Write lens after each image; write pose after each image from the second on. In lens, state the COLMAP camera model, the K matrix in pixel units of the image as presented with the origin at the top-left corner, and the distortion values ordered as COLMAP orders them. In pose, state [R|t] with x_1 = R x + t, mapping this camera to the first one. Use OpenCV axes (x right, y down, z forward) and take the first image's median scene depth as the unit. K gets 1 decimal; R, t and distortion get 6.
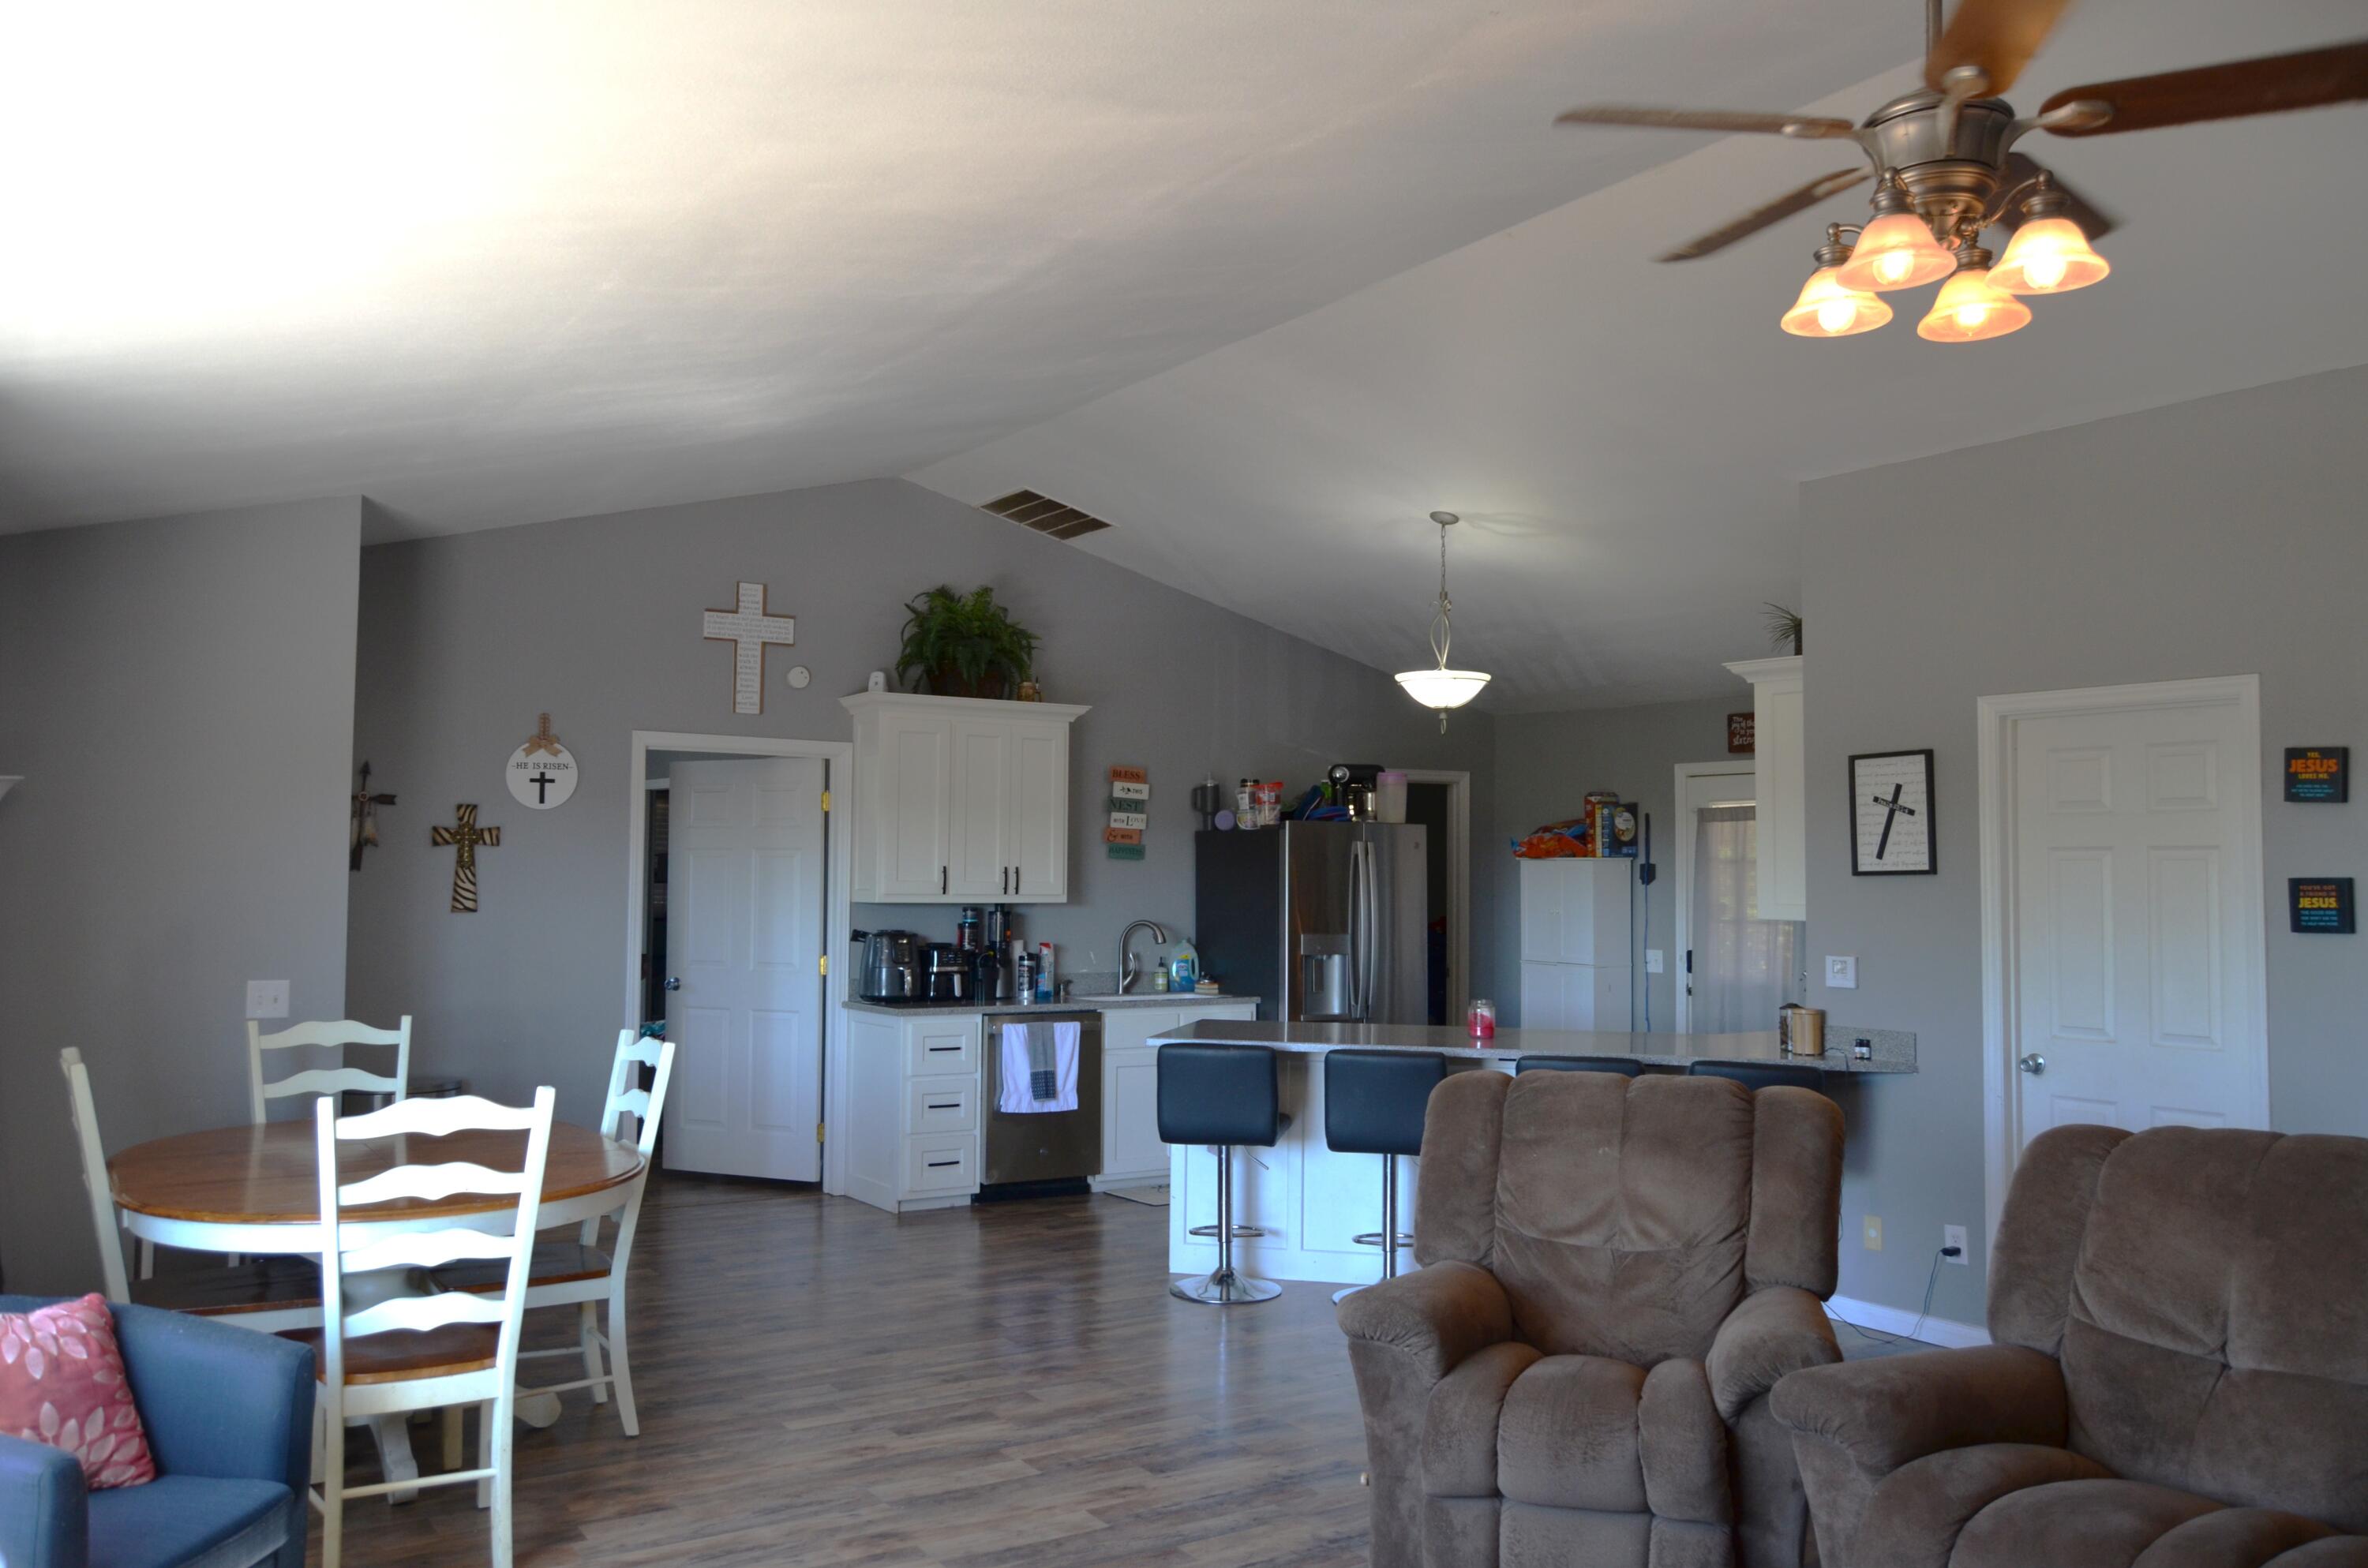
lens RADIAL K [[1829.7, 0, 1188.9], [0, 1829.7, 783.5], [0, 0, 1]] dist [-0.012181, 0.008369]
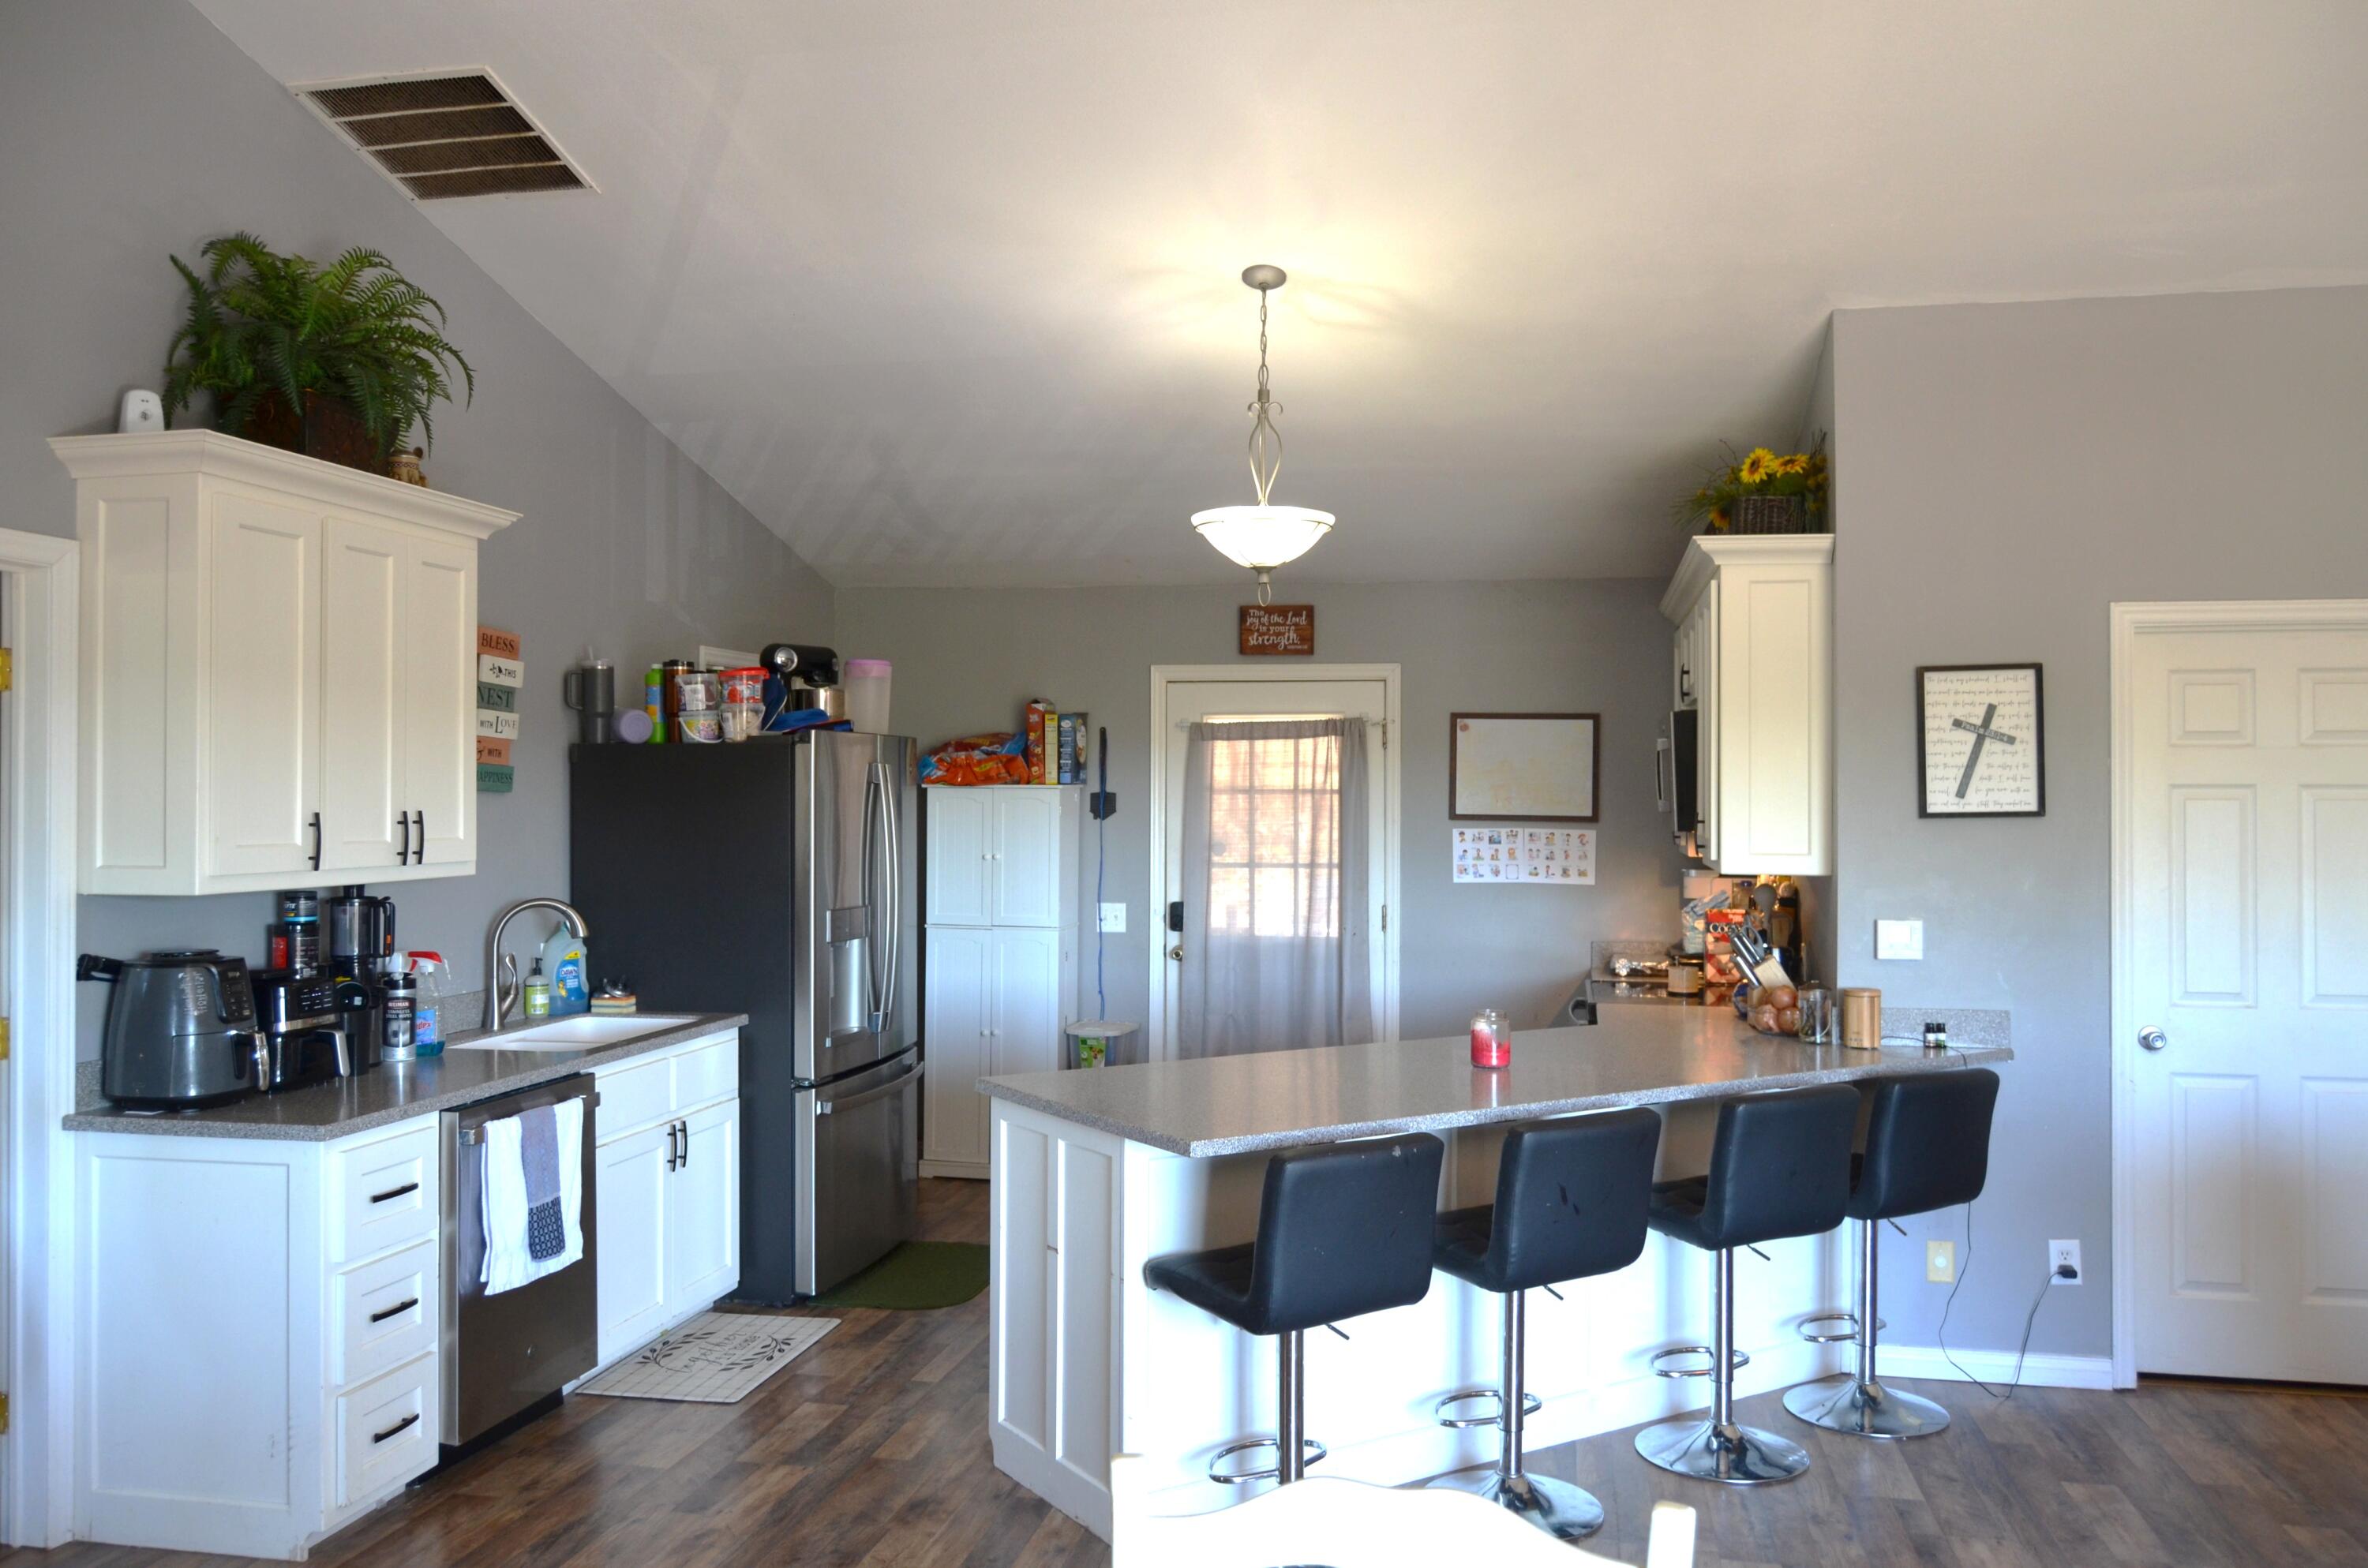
lens RADIAL K [[1829.7, 0, 1195.5], [0, 1829.7, 775.7], [0, 0, 1]] dist [-0.012181, 0.008369]
pose [[0.704349, -0.000567, 0.709853, -0.317225], [-0.031990, 0.998958, 0.032541, 0.012271], [-0.709132, -0.045628, 0.703597, 0.501343]]
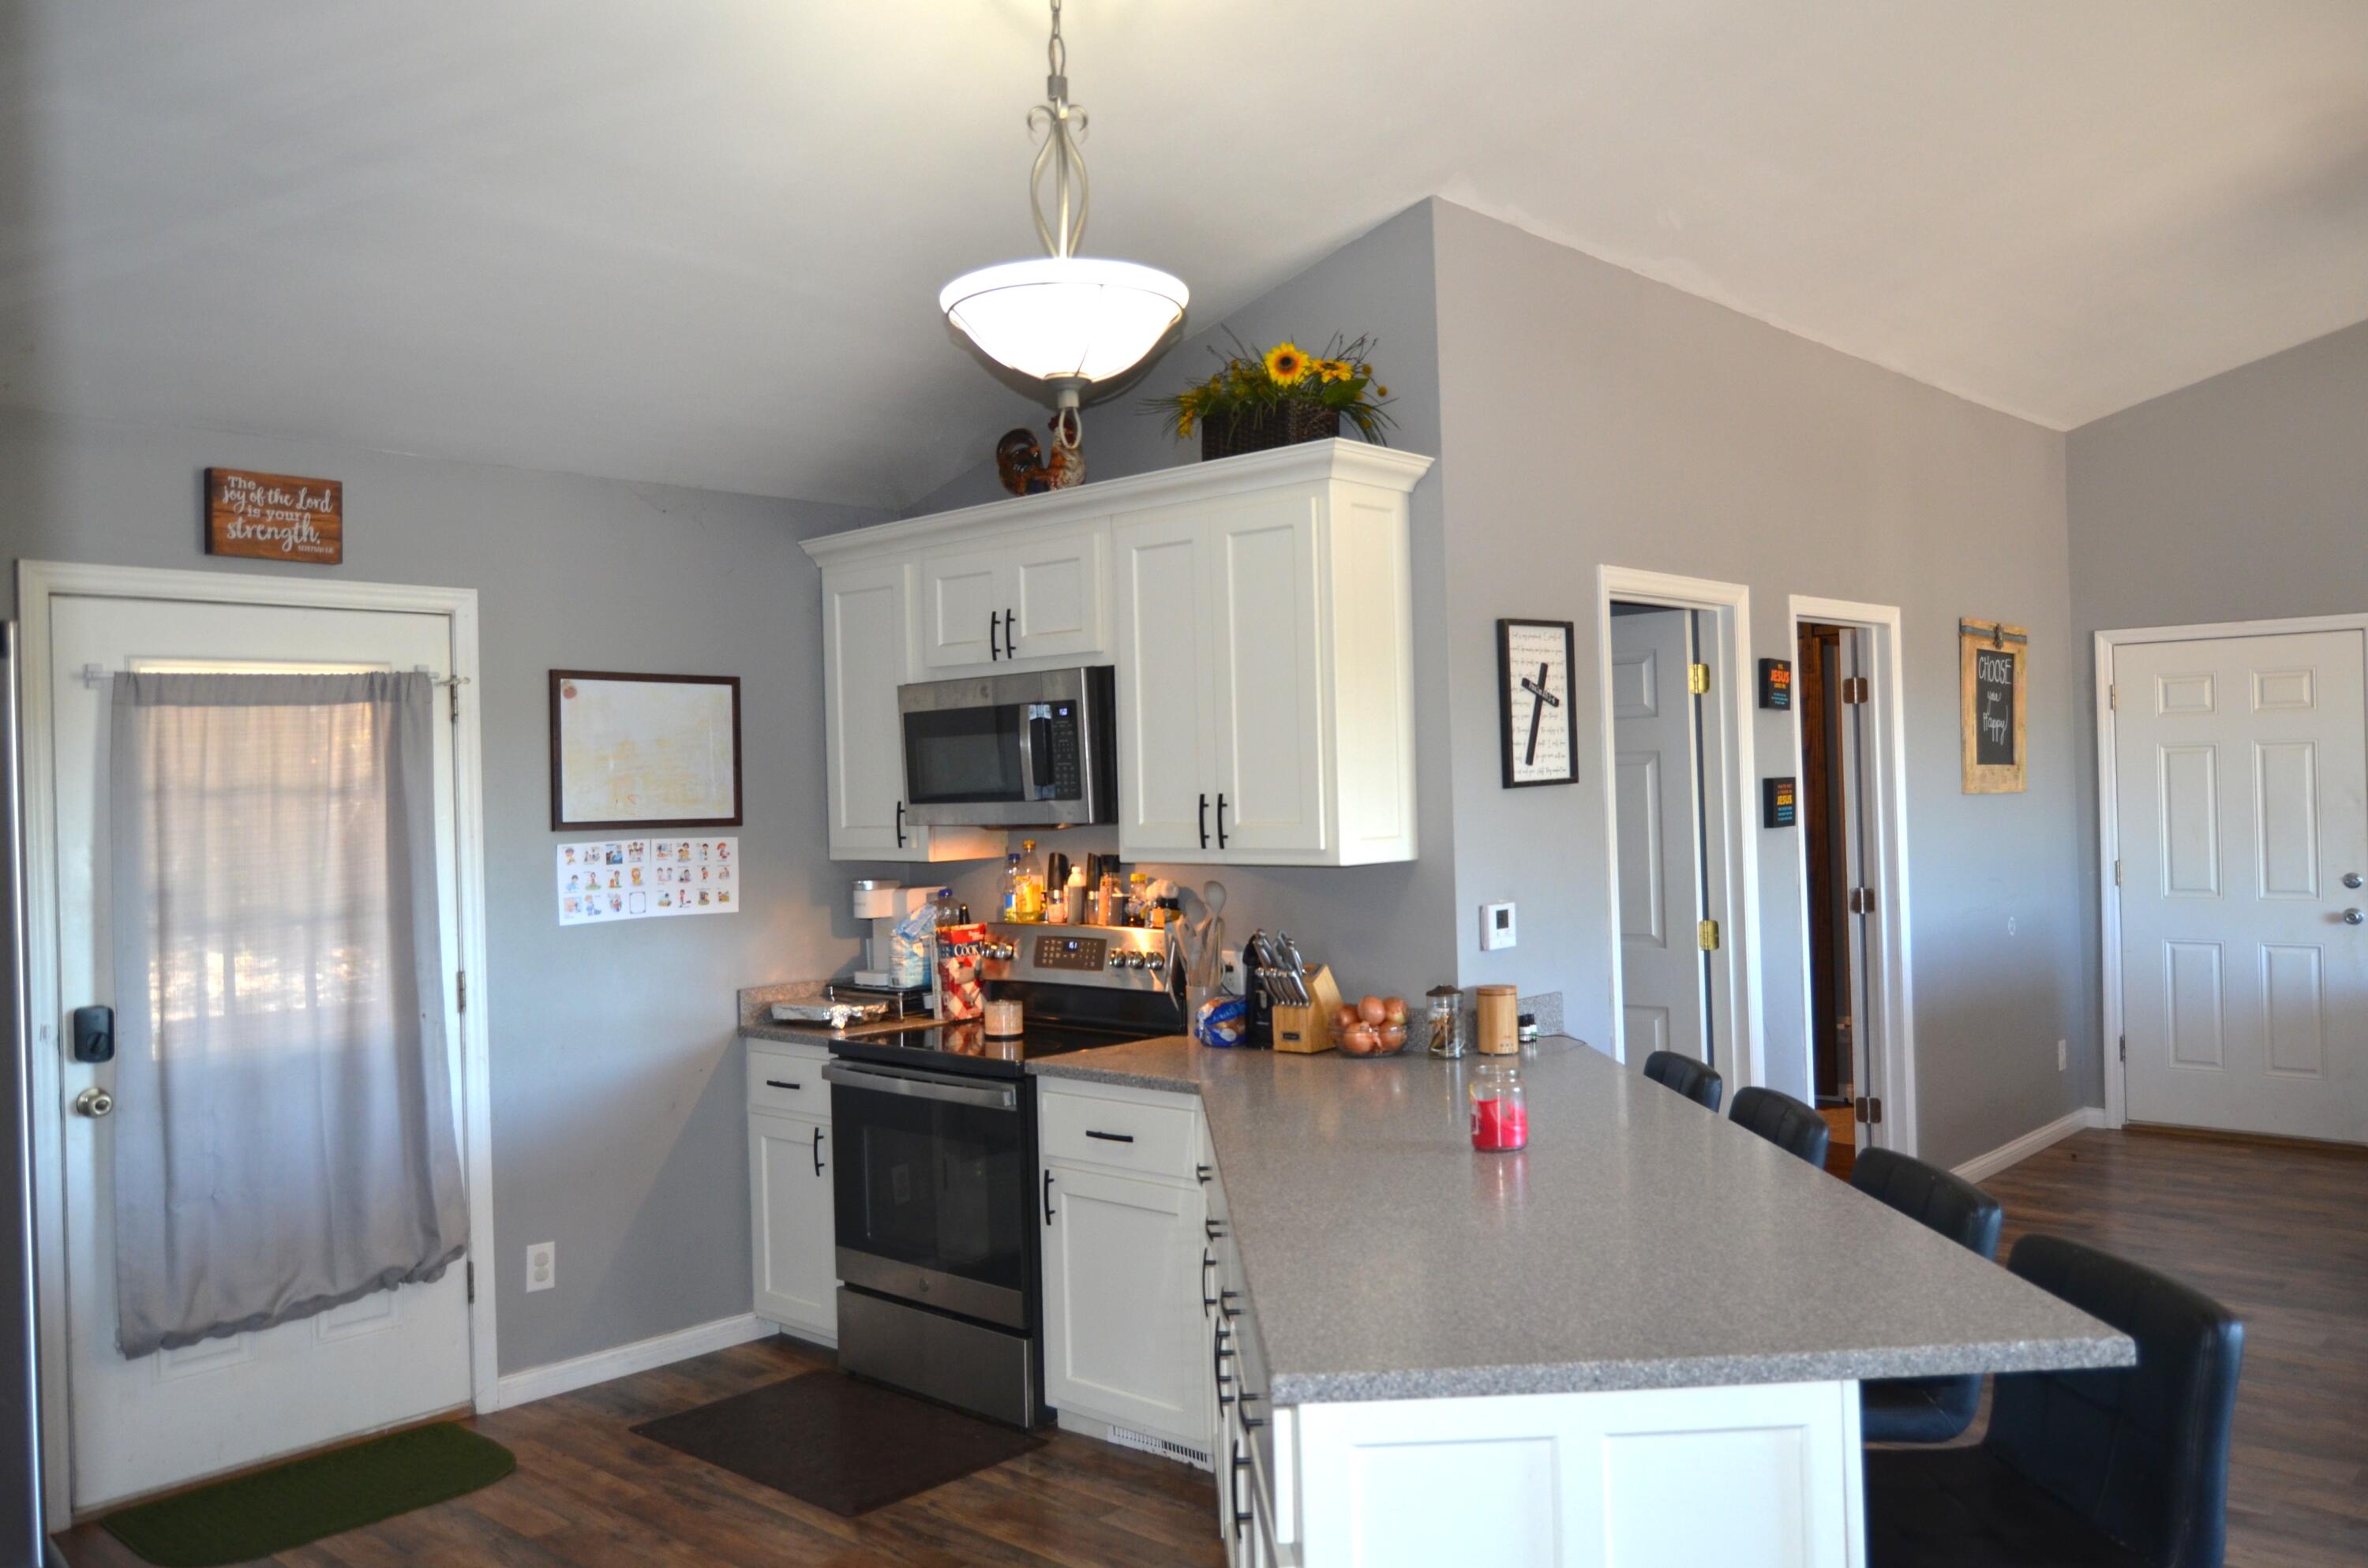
lens RADIAL K [[1829.7, 0, 1179.9], [0, 1829.7, 778.8], [0, 0, 1]] dist [-0.012181, 0.008369]
pose [[-0.248327, 0.001001, 0.968676, -0.219775], [-0.021047, 0.999758, -0.006429, 0.040711], [-0.968448, -0.021984, -0.248246, 0.978402]]
